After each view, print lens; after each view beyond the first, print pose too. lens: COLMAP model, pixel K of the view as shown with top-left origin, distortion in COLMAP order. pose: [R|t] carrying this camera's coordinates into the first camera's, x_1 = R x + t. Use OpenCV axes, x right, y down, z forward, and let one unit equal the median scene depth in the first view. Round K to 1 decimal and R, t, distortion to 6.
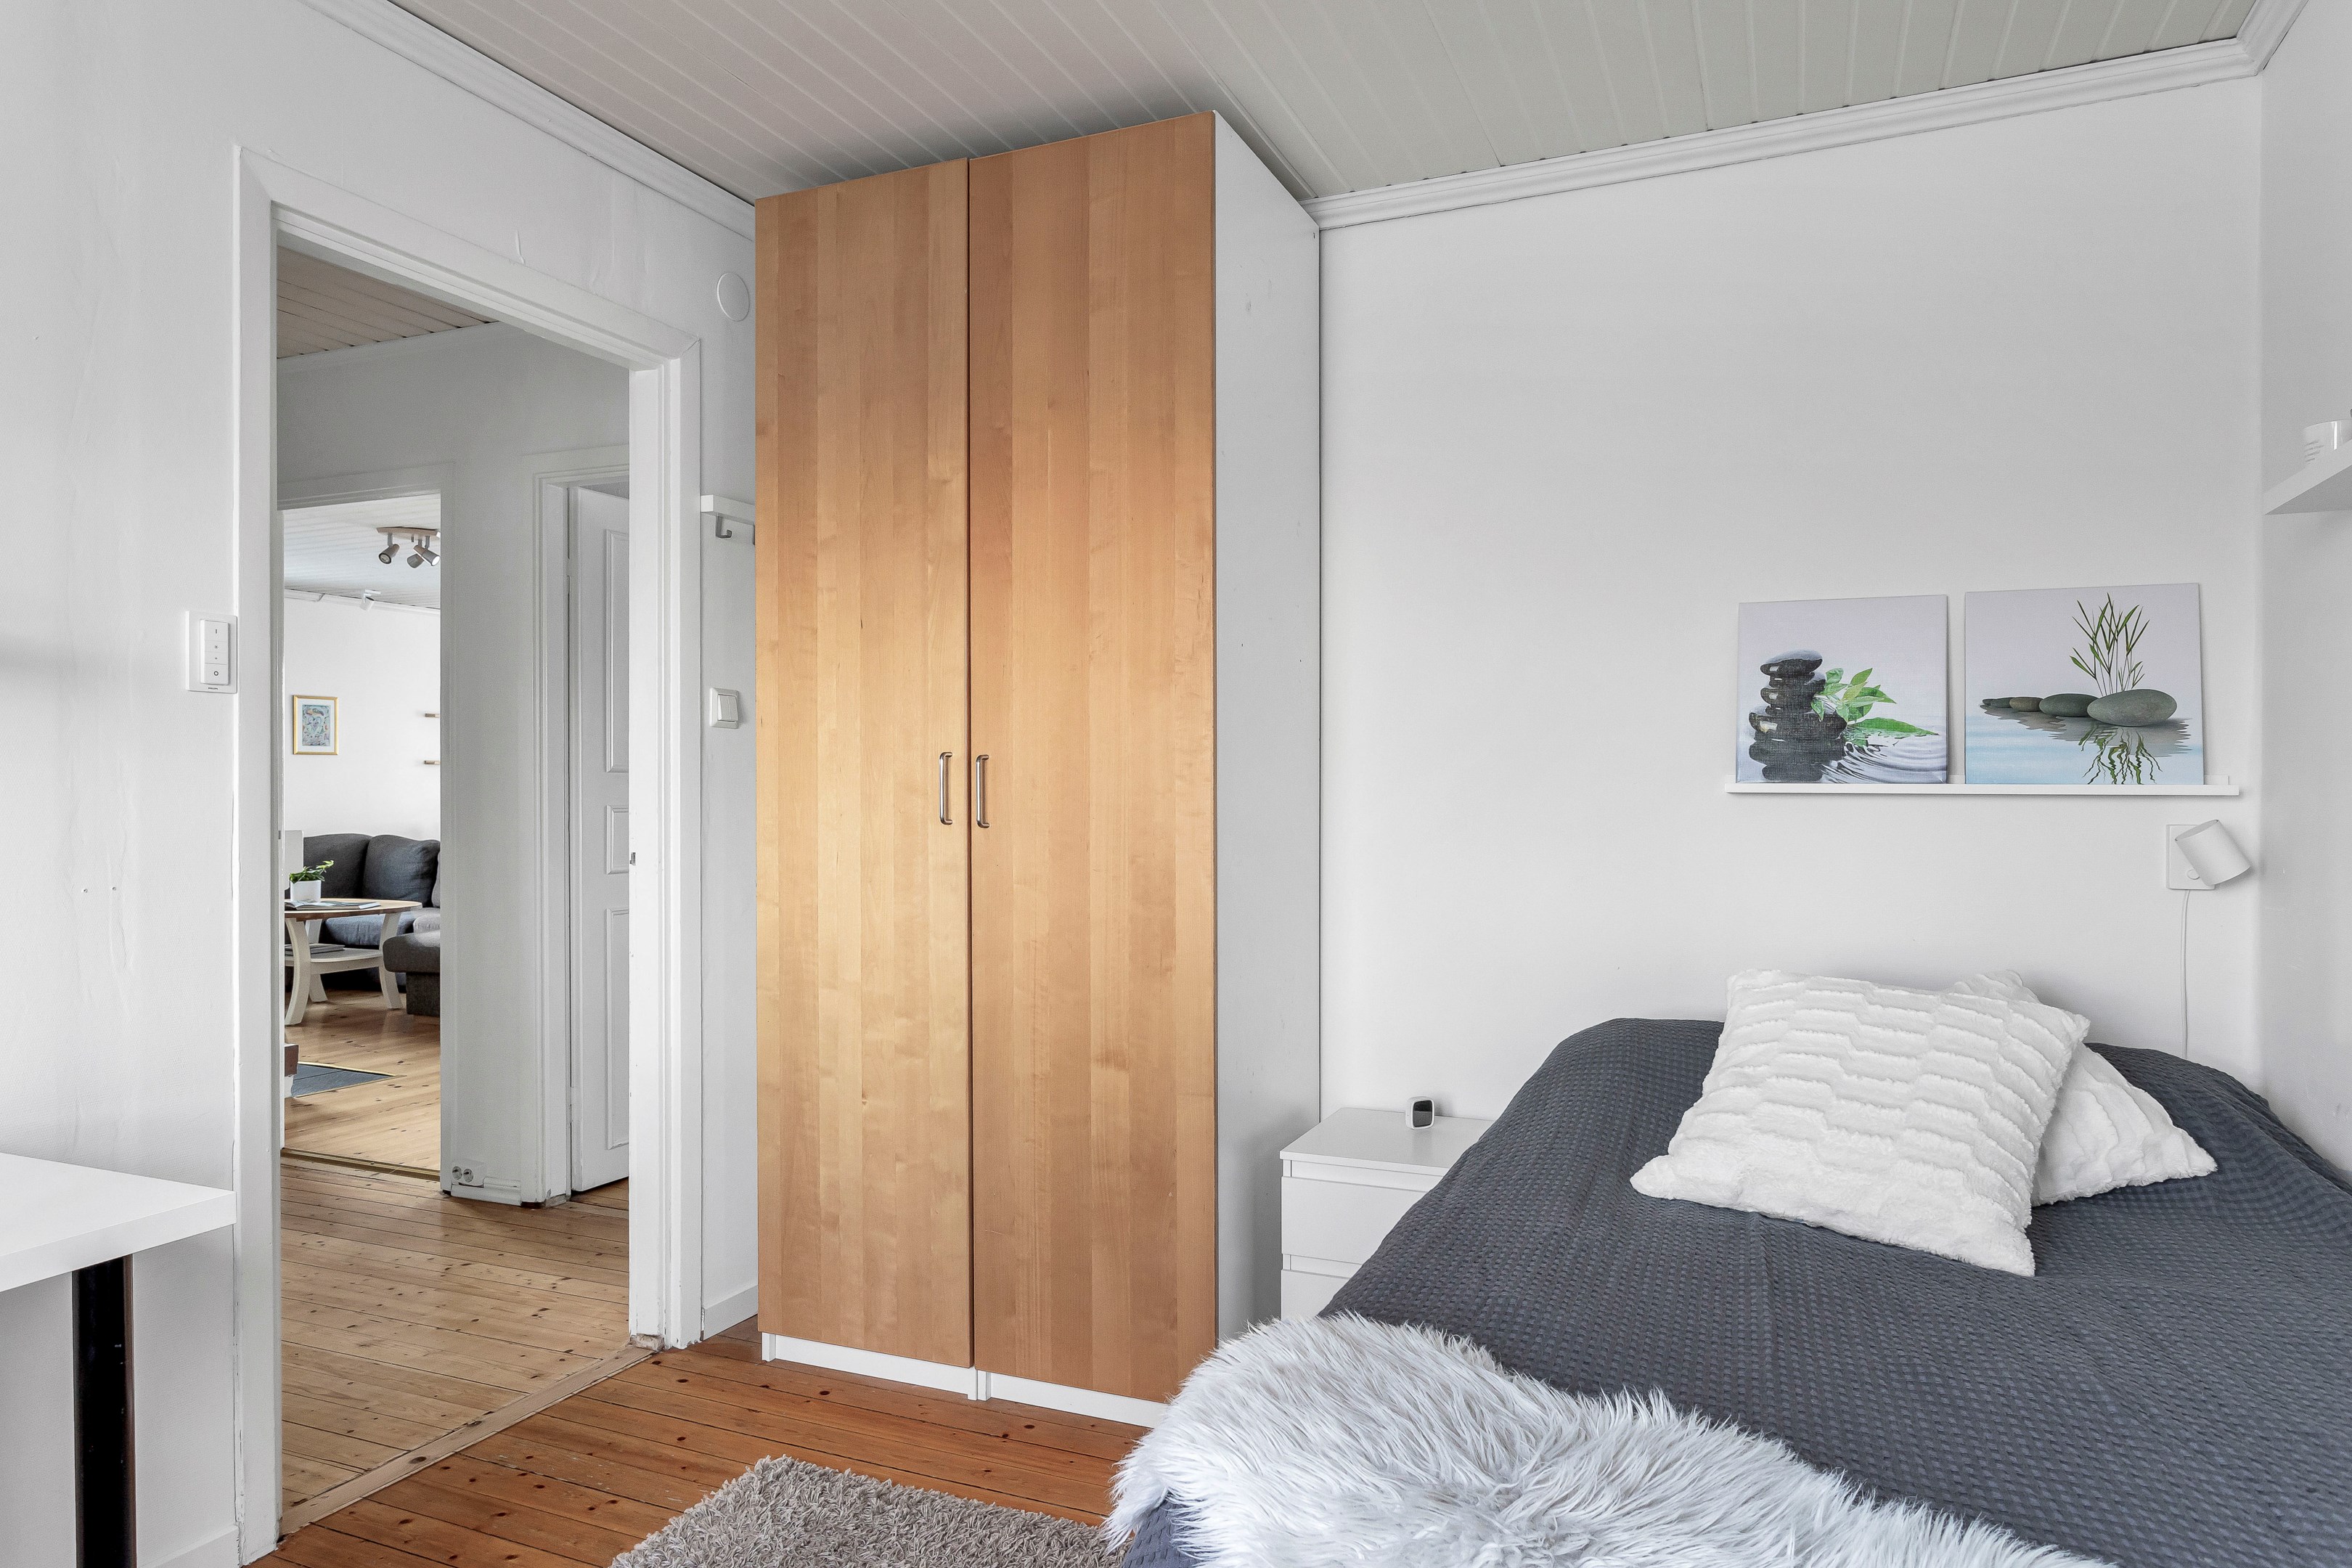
lens RADIAL K [[1454.7, 0, 1176.0], [0, 1454.7, 784.0], [0, 0, 1]] dist [-0.002625, -0.001011]
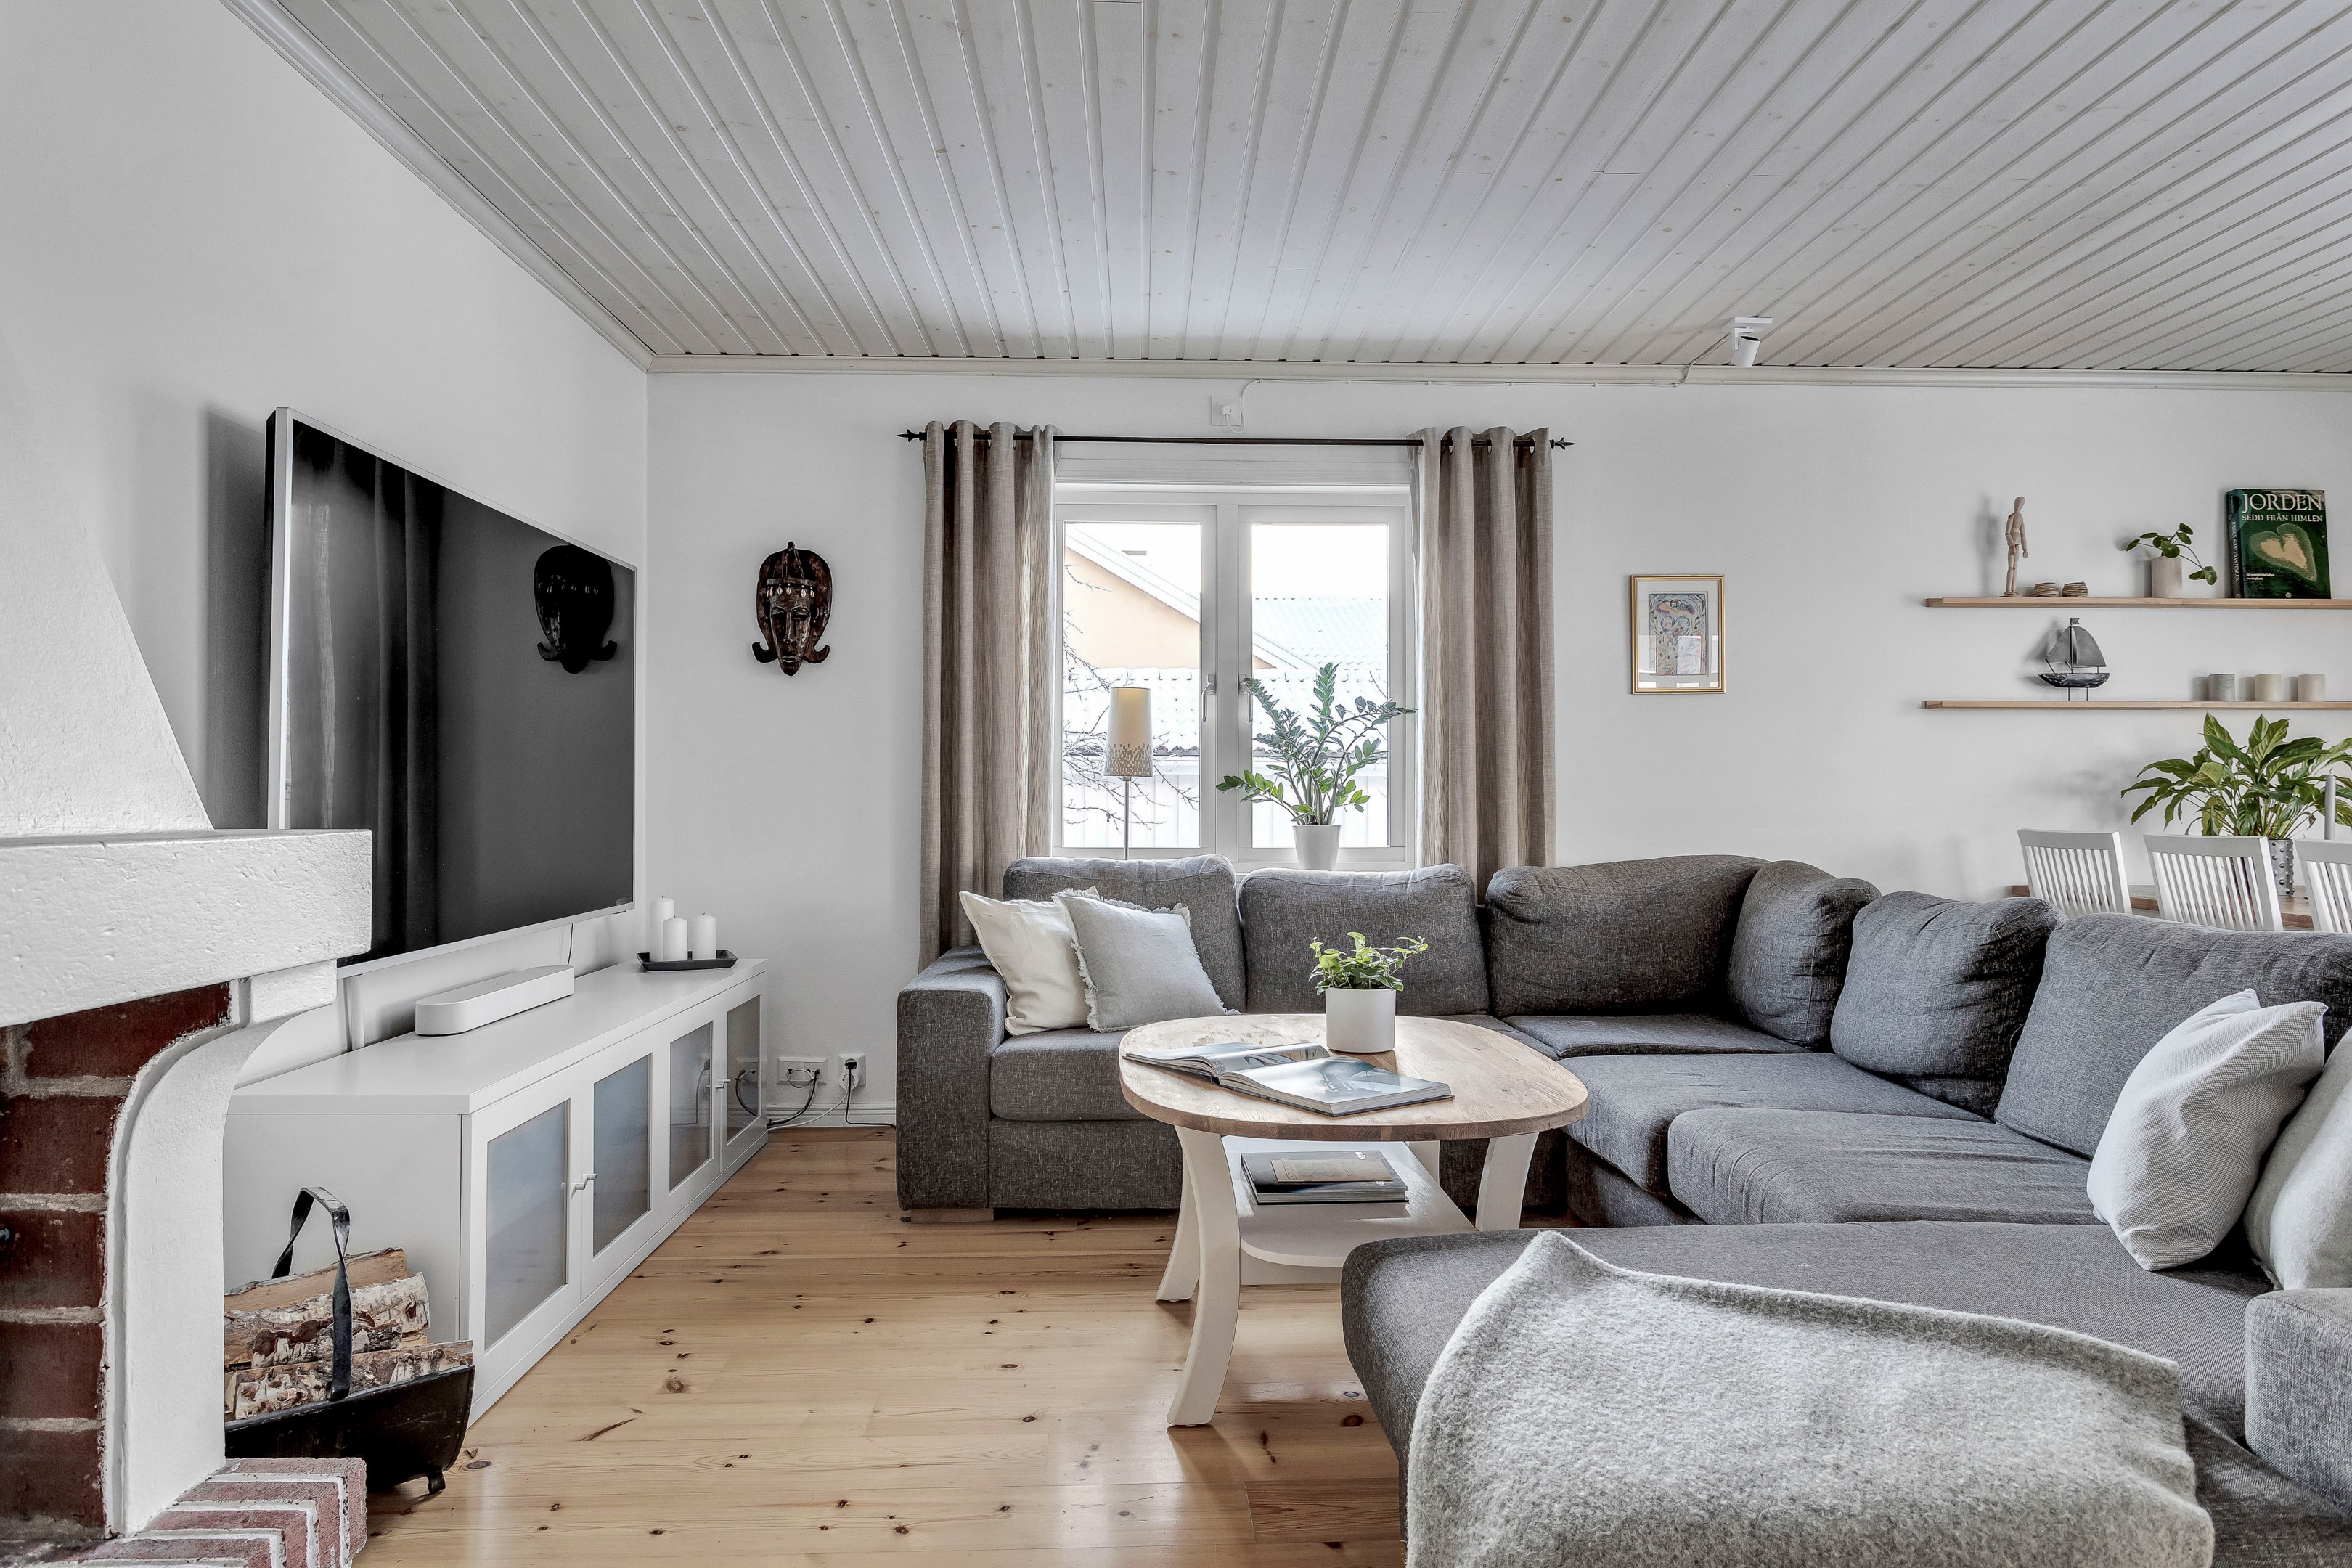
lens RADIAL K [[1454.7, 0, 1176.0], [0, 1454.7, 784.0], [0, 0, 1]] dist [-0.002625, -0.001011]
pose [[0.420937, 0.006273, -0.907068, -0.217618], [-0.000030, 0.999976, 0.006901, 0.007950], [0.907090, -0.002878, 0.420927, 0.648437]]
